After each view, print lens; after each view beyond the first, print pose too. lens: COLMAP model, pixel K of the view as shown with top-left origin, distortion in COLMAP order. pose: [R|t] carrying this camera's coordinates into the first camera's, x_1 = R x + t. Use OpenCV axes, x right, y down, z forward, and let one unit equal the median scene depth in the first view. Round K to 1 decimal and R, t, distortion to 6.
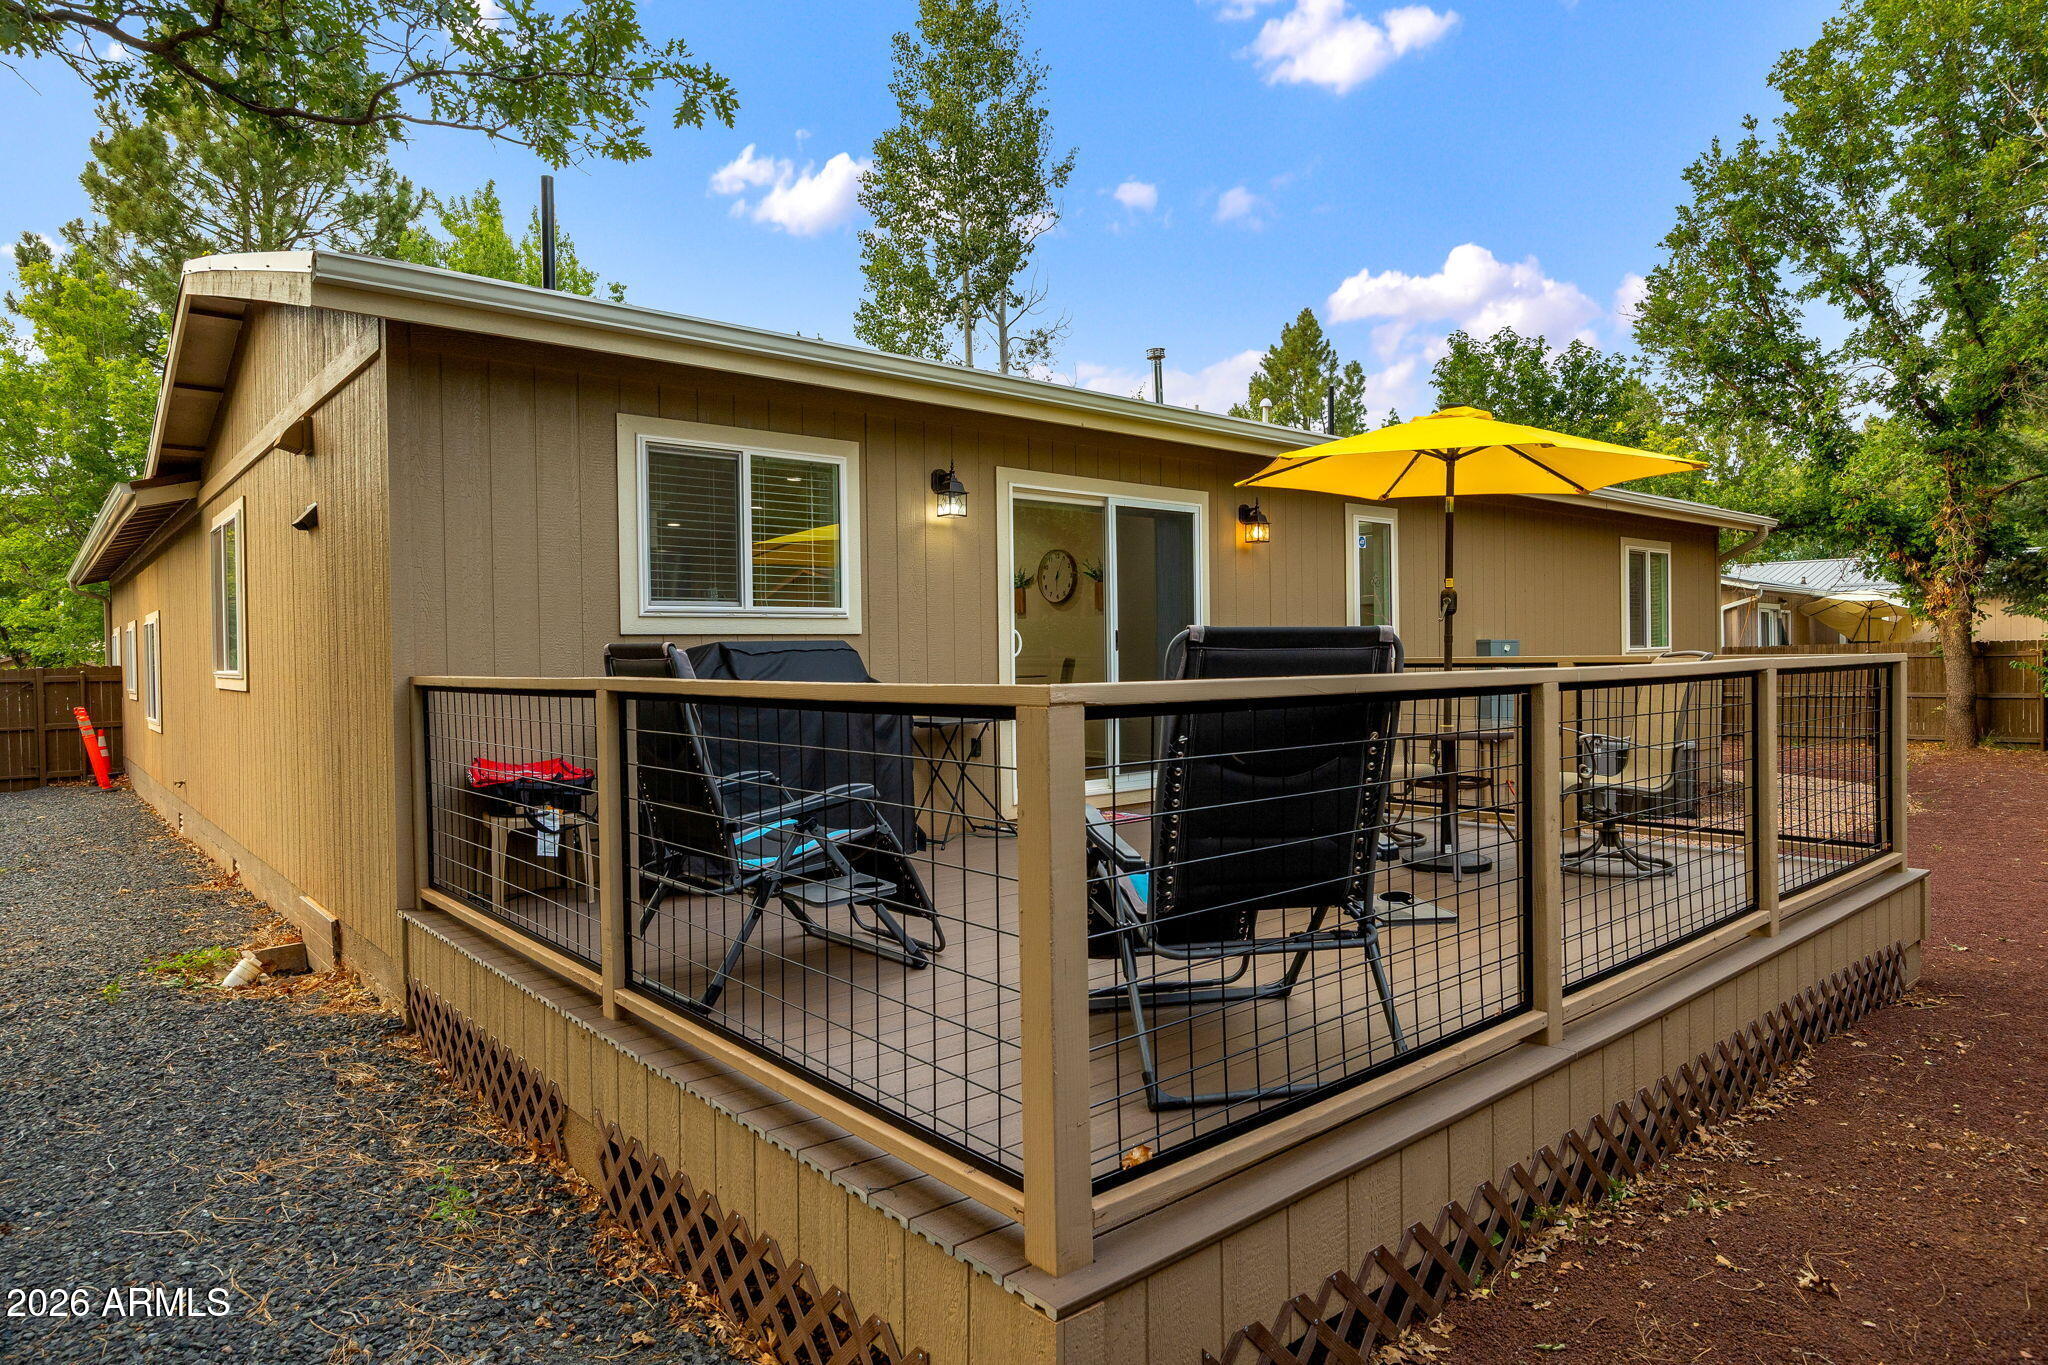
lens RADIAL K [[1161.1, 0, 1024.0], [0, 1161.1, 682.5], [0, 0, 1]] dist [0.001550, 0.001767]
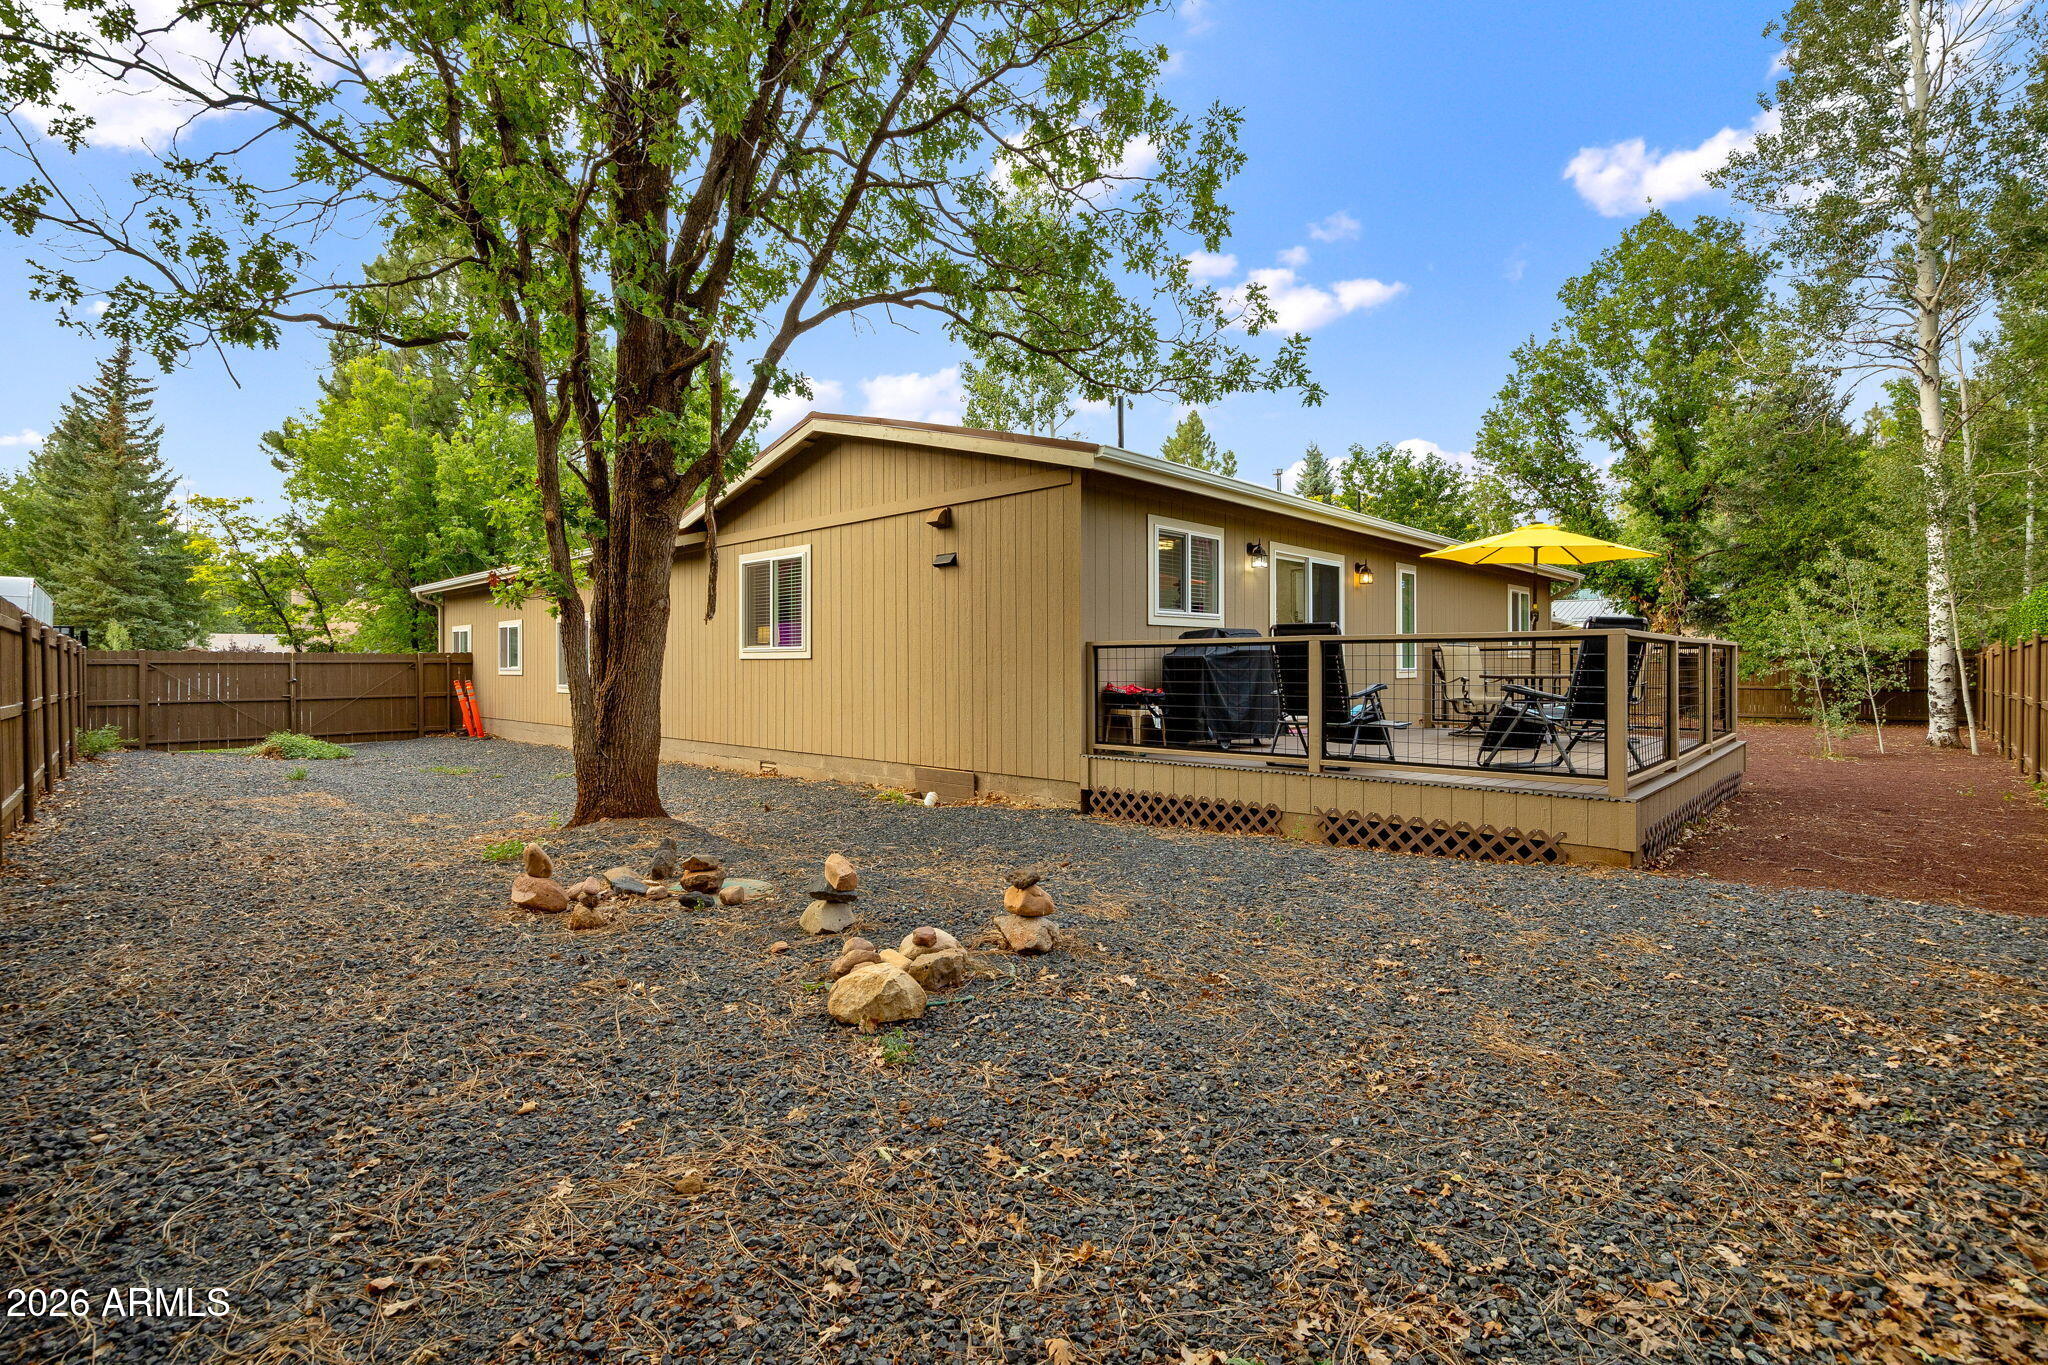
lens RADIAL K [[907.4, 0, 1031.0], [0, 907.4, 679.4], [0, 0, 1]] dist [0.000950, 0.000386]
pose [[0.994434, 0.009591, 0.104925, -0.221831], [-0.008860, 0.999933, -0.007431, 0.020786], [-0.104990, 0.006460, 0.994452, -0.167002]]
